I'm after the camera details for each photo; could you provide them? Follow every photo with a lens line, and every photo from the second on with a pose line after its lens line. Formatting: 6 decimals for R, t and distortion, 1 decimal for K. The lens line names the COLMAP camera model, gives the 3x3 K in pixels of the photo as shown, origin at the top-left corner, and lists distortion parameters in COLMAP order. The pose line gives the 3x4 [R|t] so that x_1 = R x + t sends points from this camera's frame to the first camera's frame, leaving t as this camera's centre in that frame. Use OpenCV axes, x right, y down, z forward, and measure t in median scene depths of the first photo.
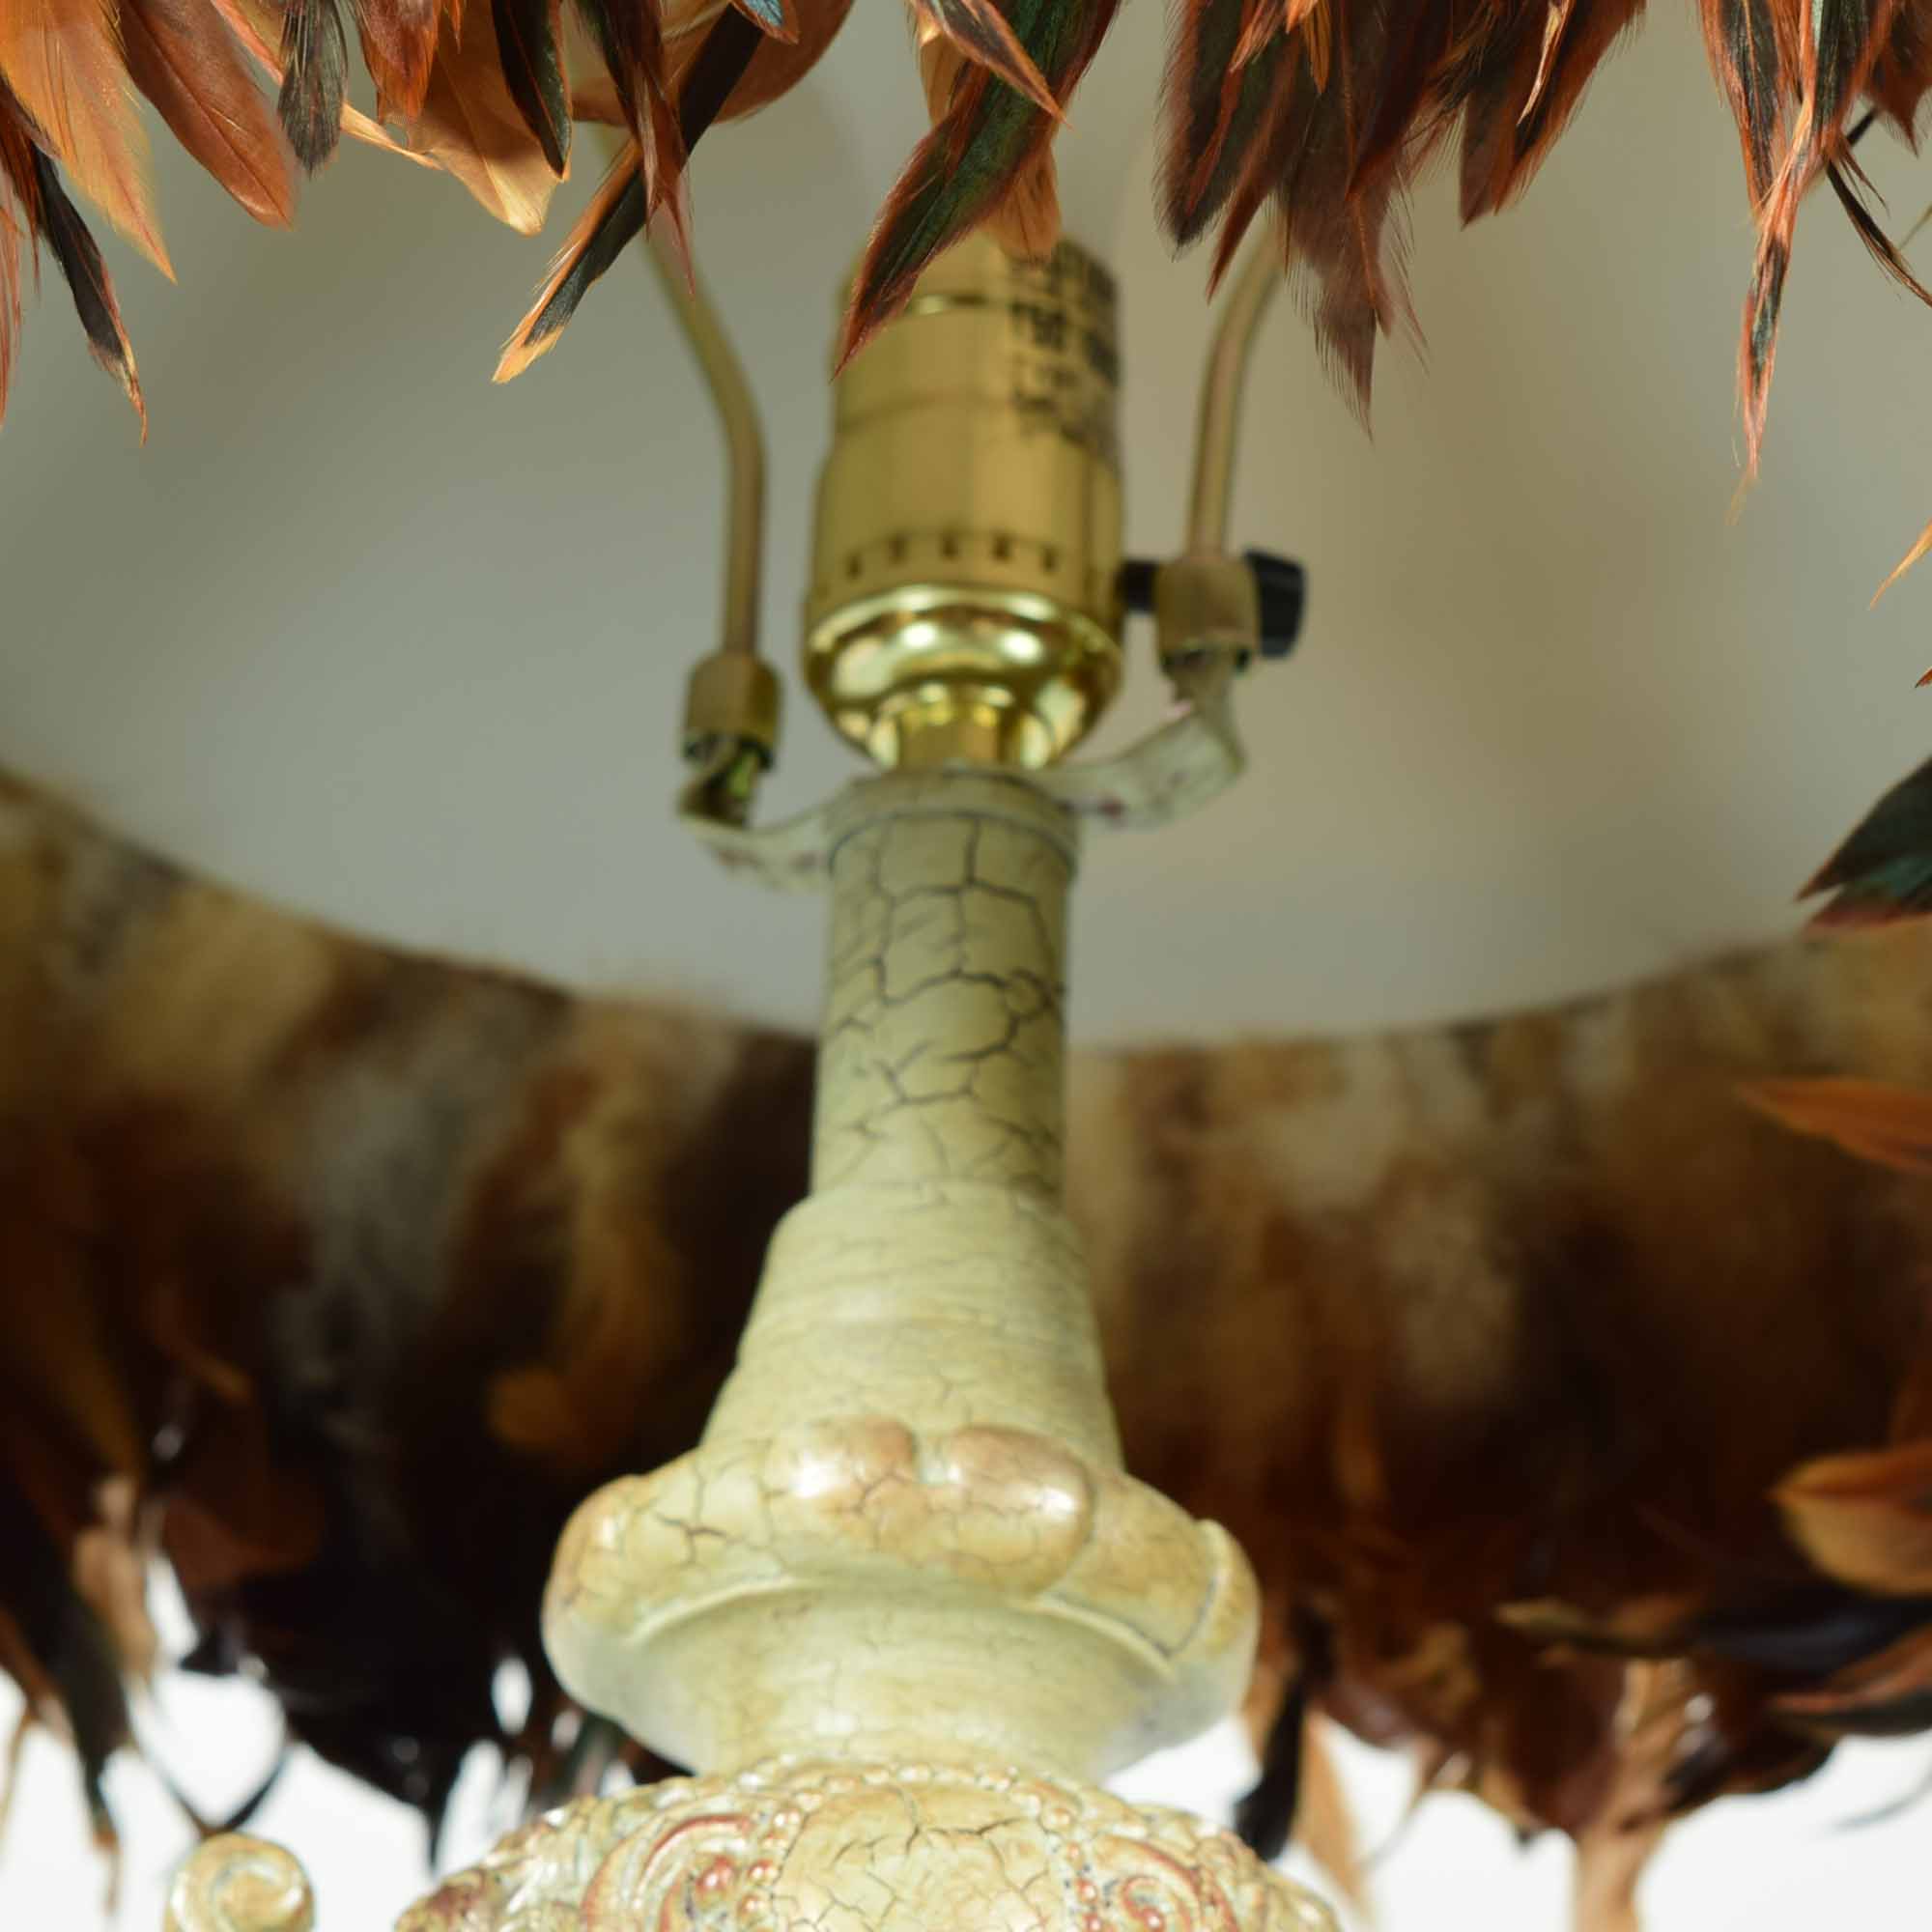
lens RADIAL K [[6253.4, 0, 966.0], [0, 6253.4, 966.0], [0, 0, 1]] dist [-0.051721, 0.534318]
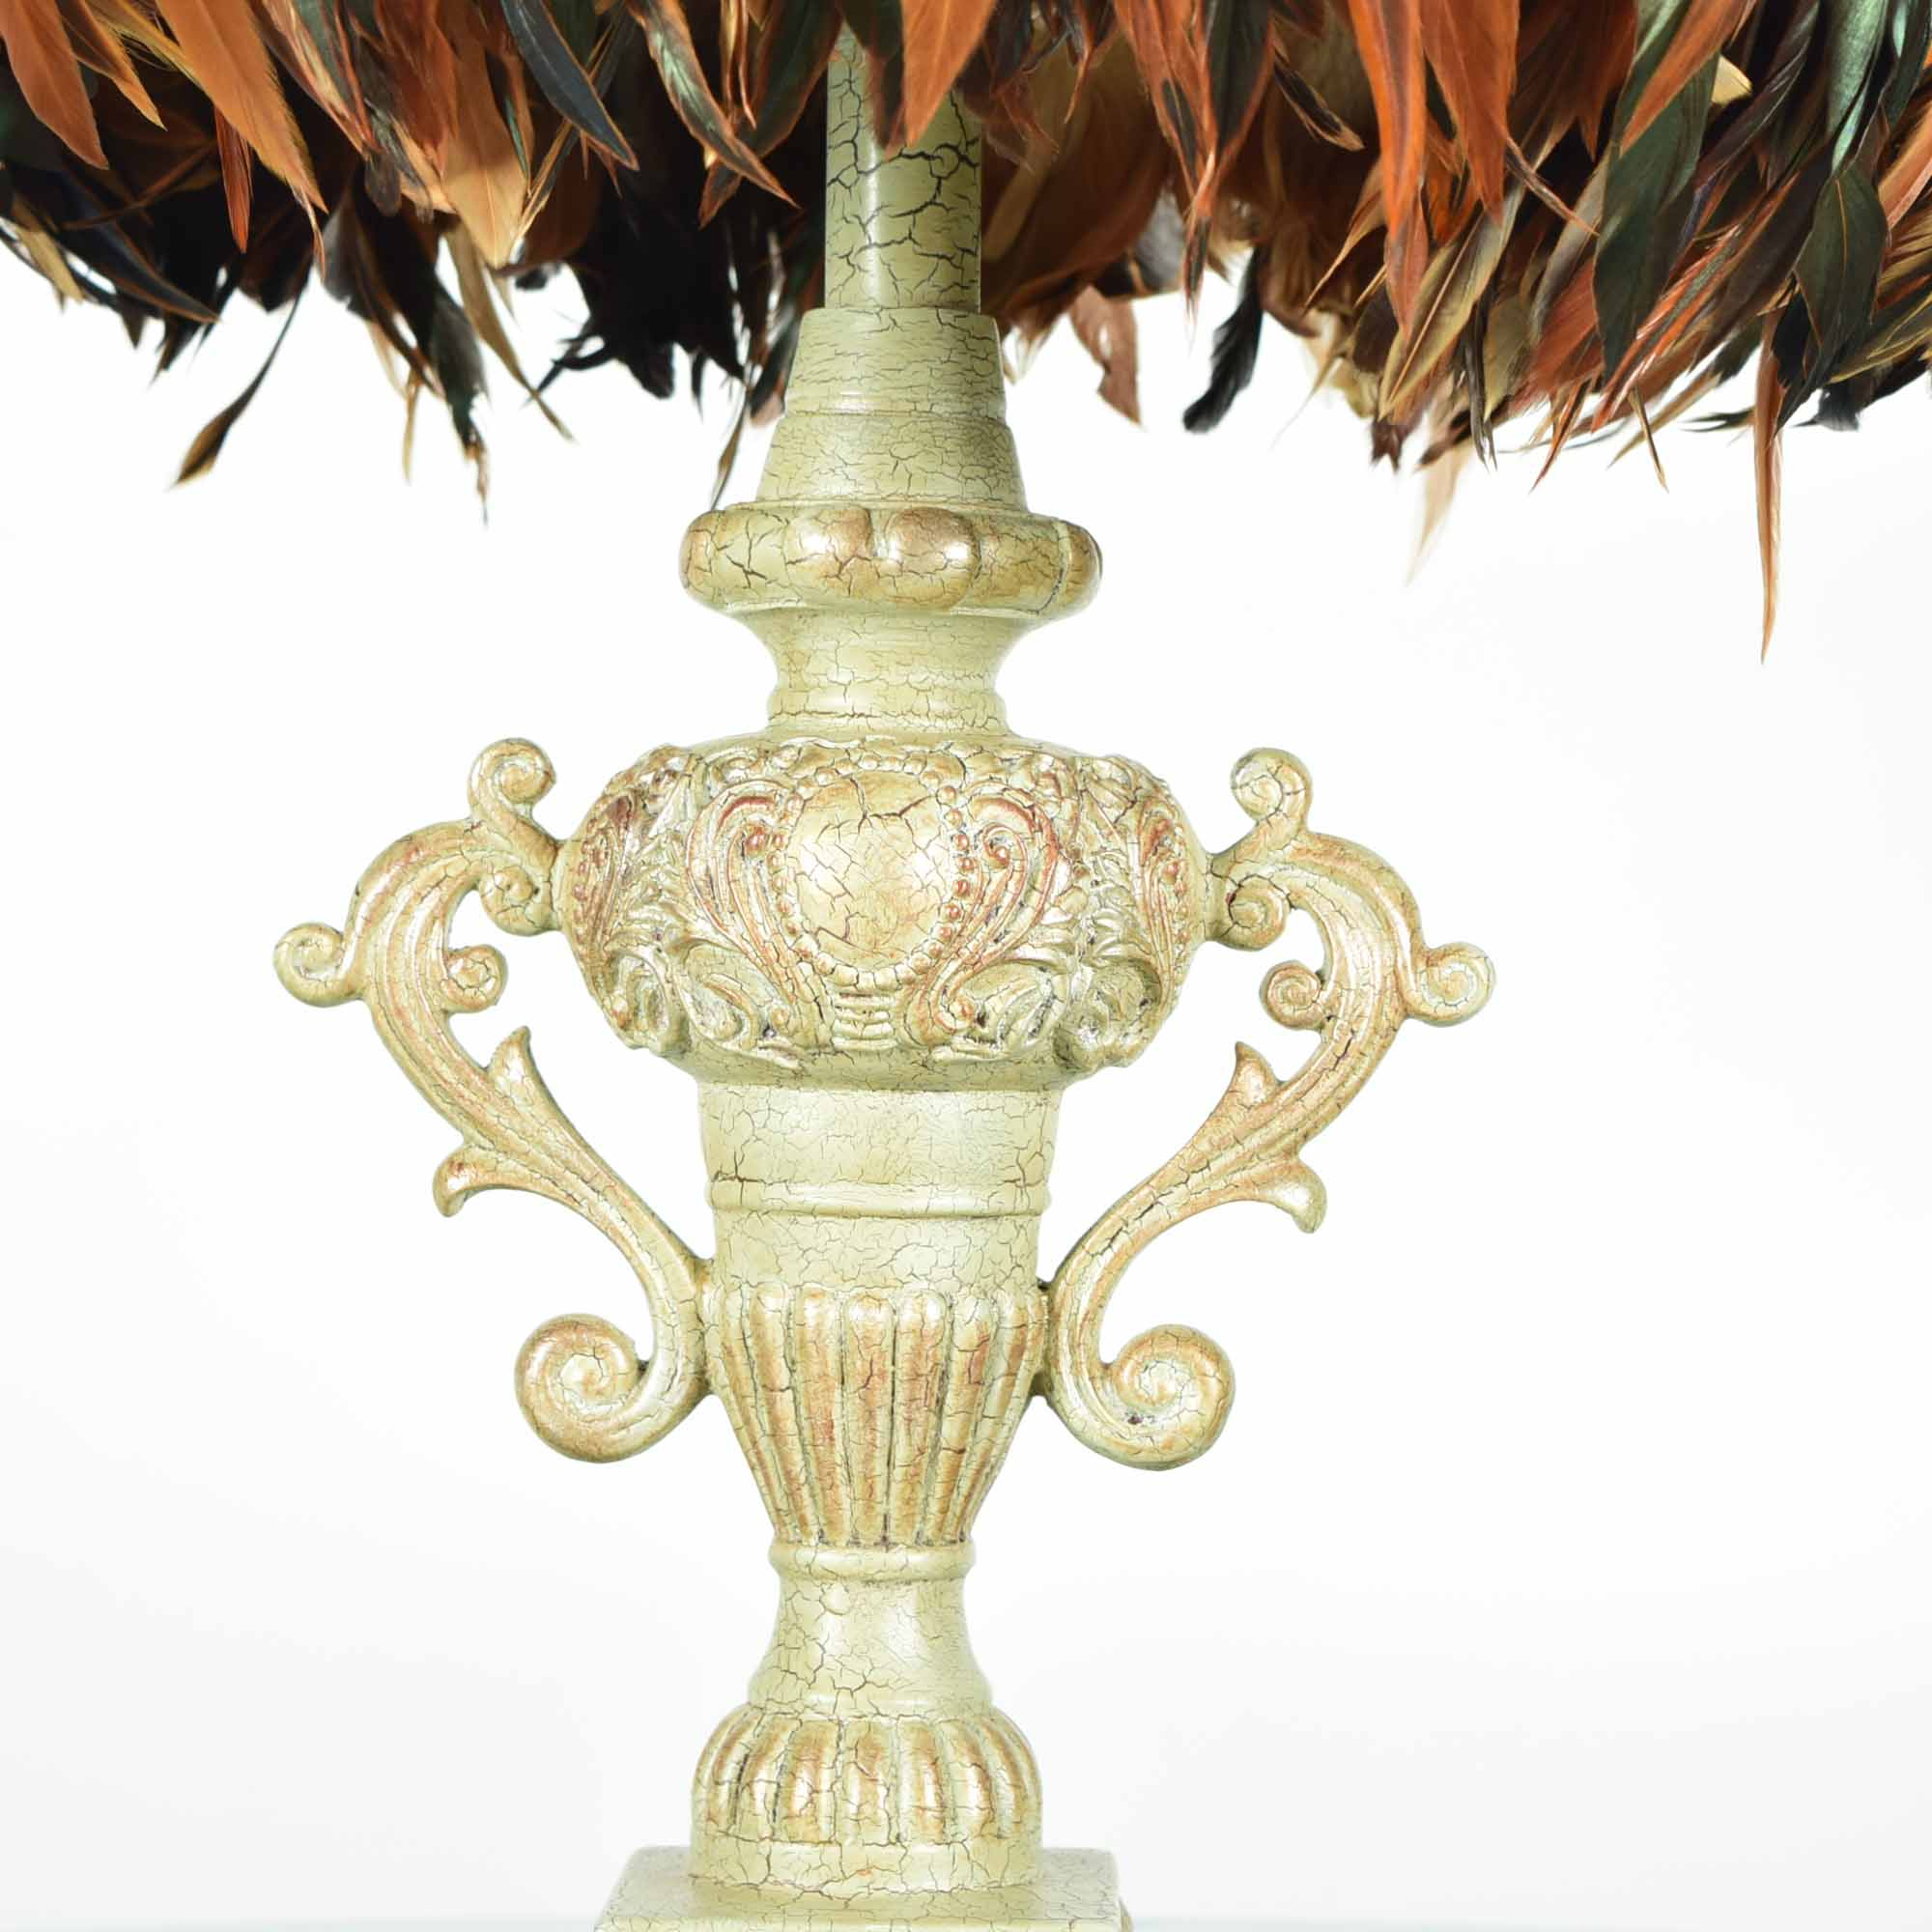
lens RADIAL K [[6253.4, 0, 966.0], [0, 6253.4, 966.0], [0, 0, 1]] dist [-0.051721, 0.534318]
pose [[0.992502, -0.023774, -0.119891, 0.229283], [0.079654, 0.869801, 0.486930, -0.677439], [0.092705, -0.492829, 0.865174, -0.549171]]
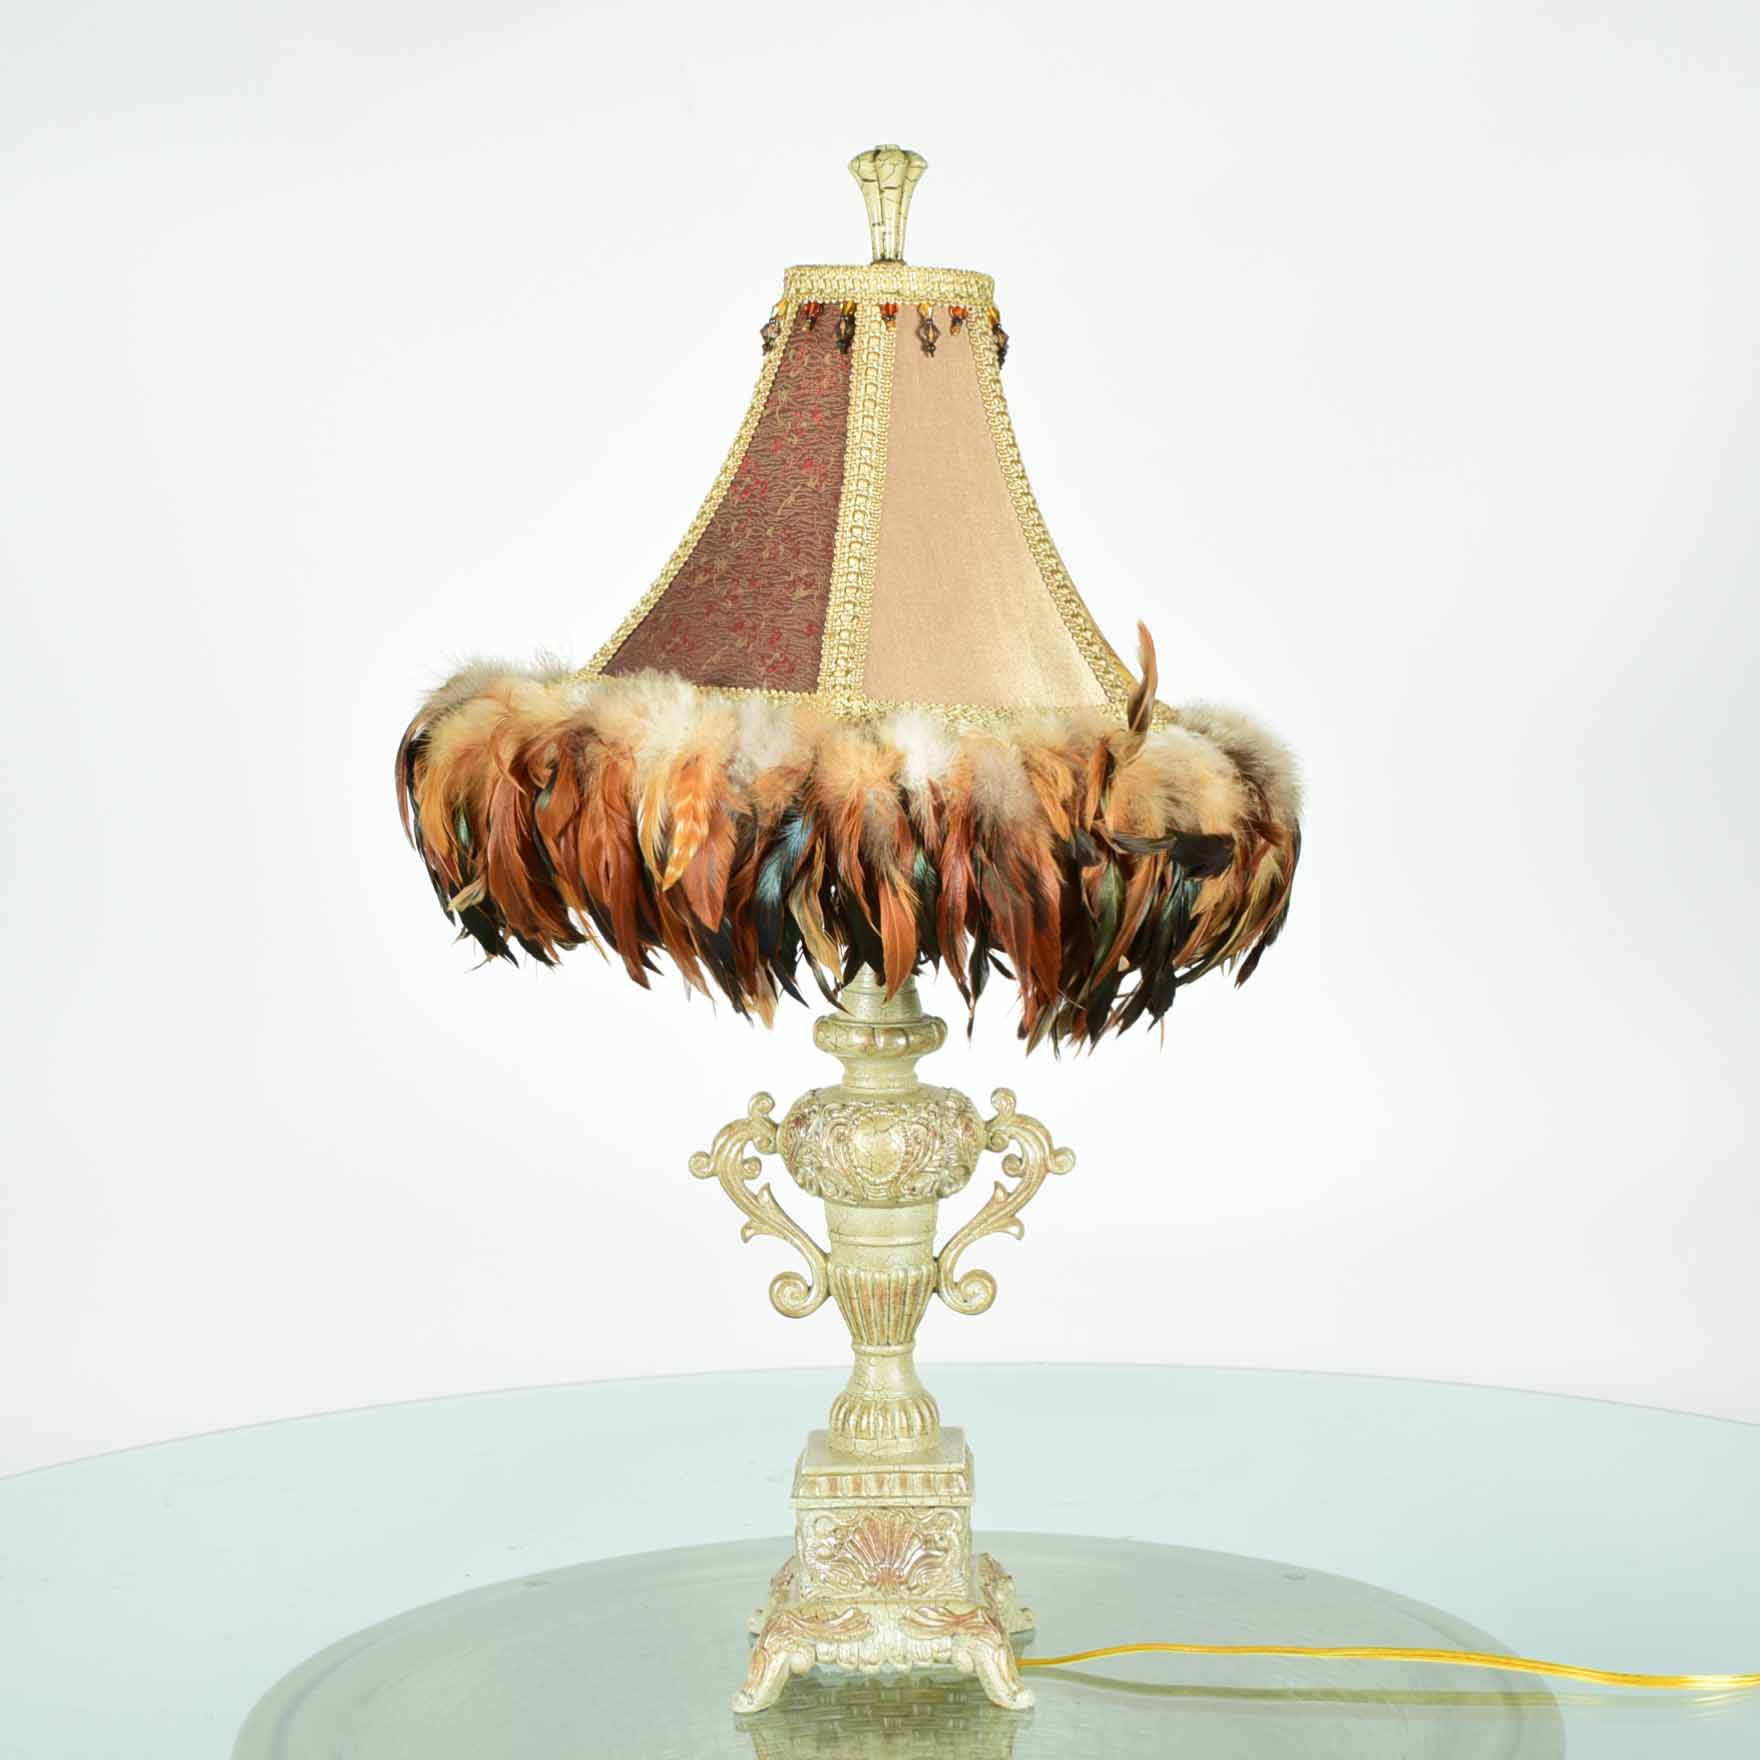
lens RADIAL K [[4365.9, 0, 880.0], [0, 4365.9, 880.0], [0, 0, 1]] dist [0.004102, 0.137440]
pose [[0.991542, -0.039814, -0.123528, 0.491913], [0.104703, 0.807807, 0.580073, -2.333391], [0.076692, -0.588101, 0.805143, -2.056956]]
